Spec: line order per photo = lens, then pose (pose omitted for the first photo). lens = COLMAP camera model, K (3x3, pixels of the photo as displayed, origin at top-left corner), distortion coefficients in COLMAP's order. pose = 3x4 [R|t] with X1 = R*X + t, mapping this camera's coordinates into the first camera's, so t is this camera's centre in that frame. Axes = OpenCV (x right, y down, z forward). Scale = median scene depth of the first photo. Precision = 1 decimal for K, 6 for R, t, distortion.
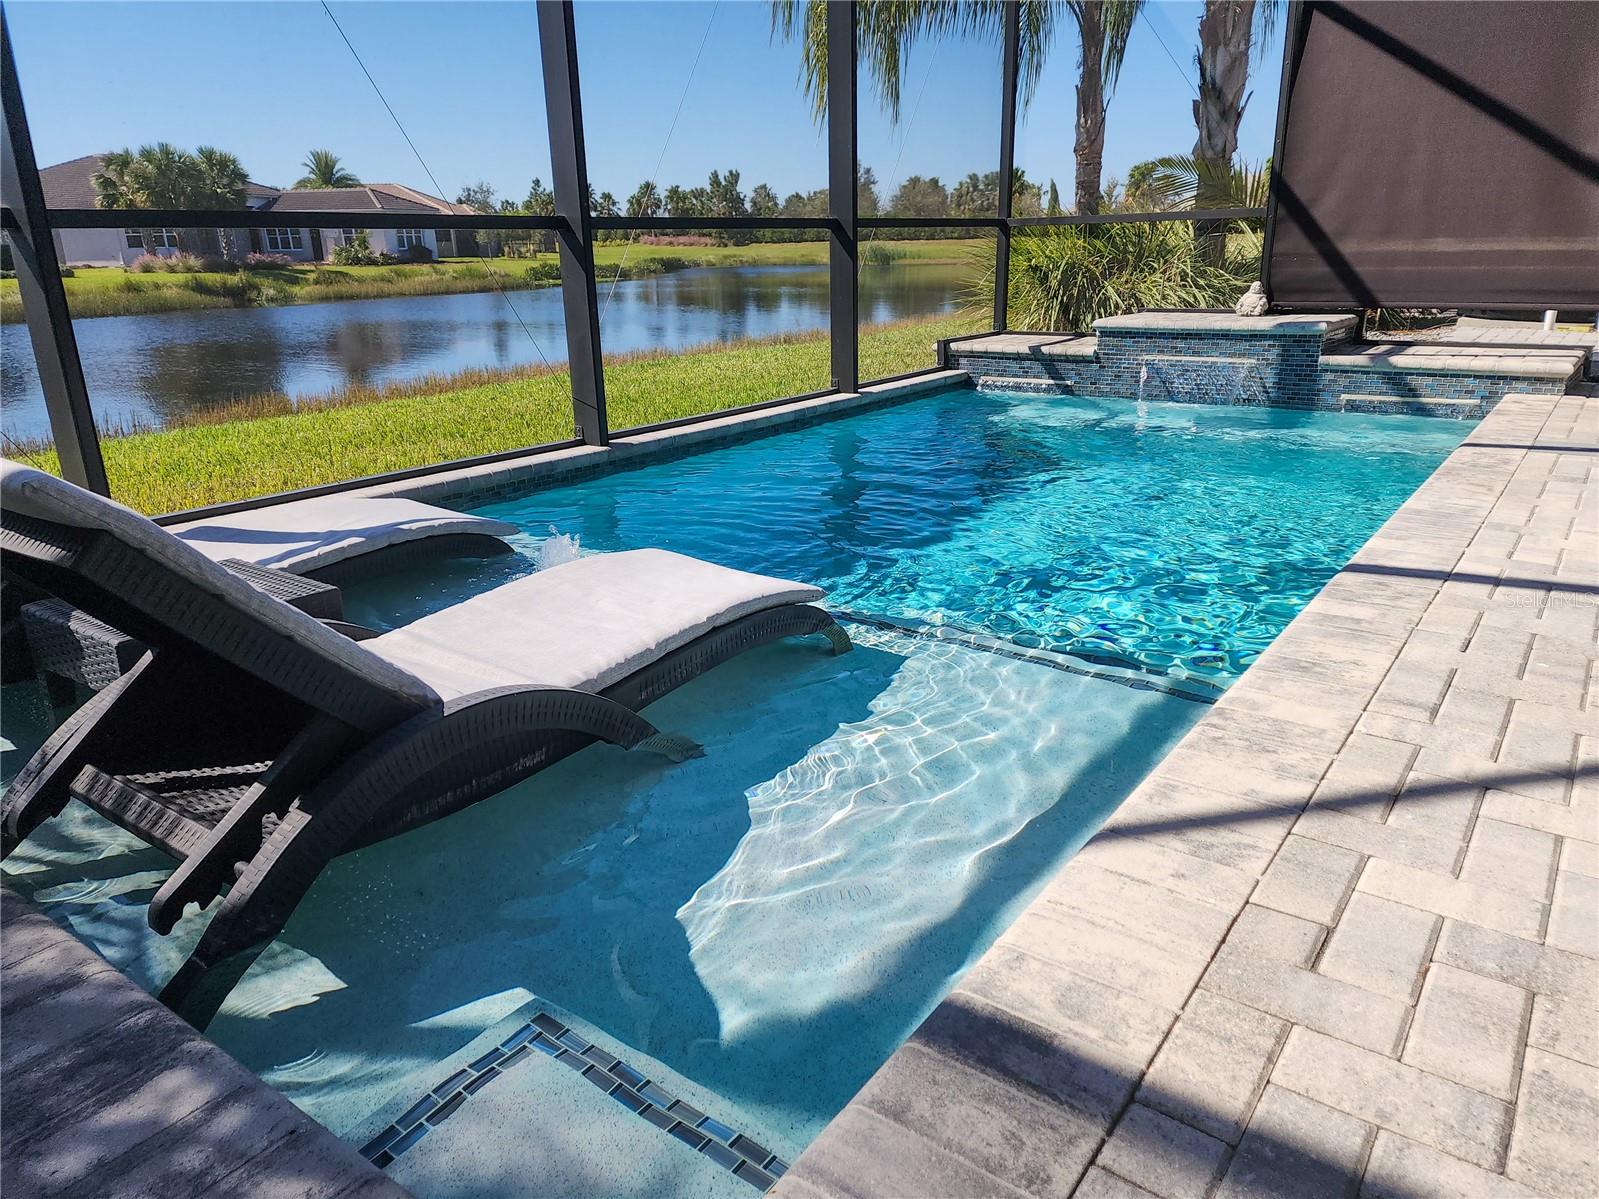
lens RADIAL K [[1077.6, 0, 800.8], [0, 1077.6, 601.1], [0, 0, 1]] dist [0.056874, -0.044730]
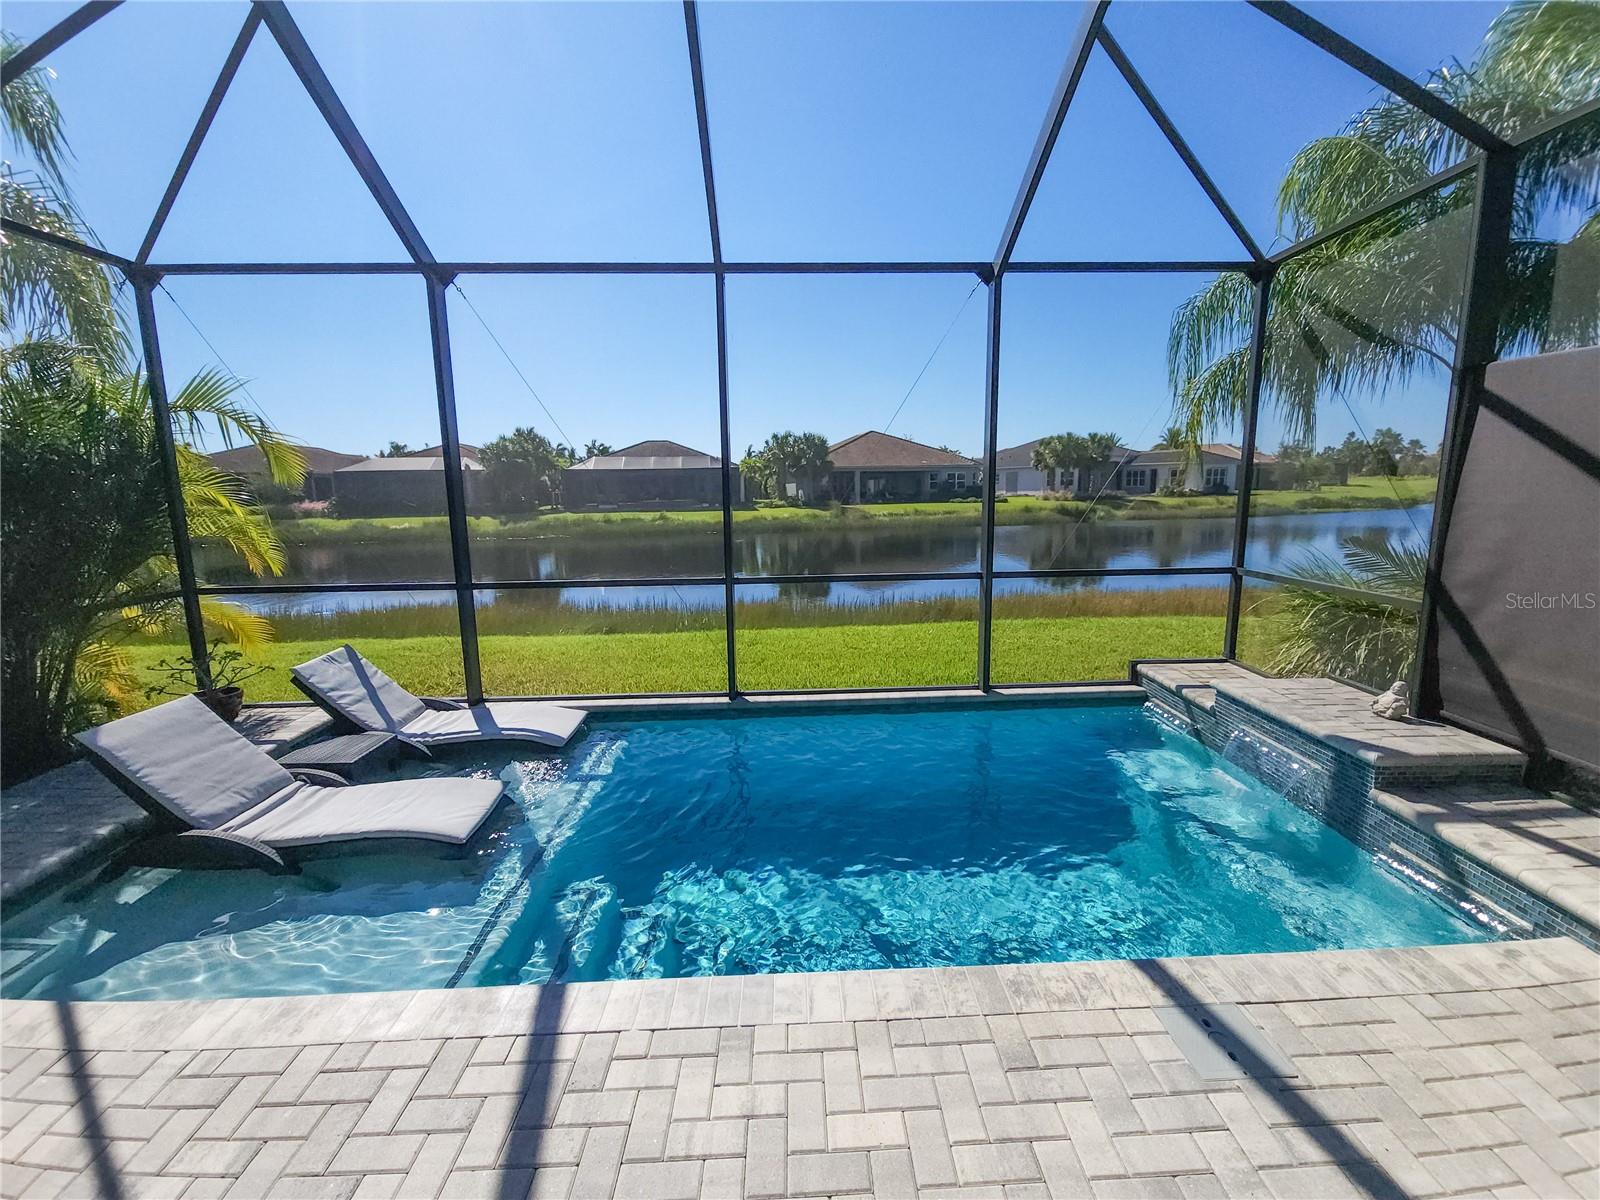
lens RADIAL K [[672.3, 0, 805.0], [0, 672.3, 598.2], [0, 0, 1]] dist [-0.002197, -0.000264]
pose [[0.605338, 0.139999, -0.783560, 0.493002], [-0.243495, 0.969789, -0.014839, -0.208380], [0.757810, 0.199776, 0.621139, 0.234156]]
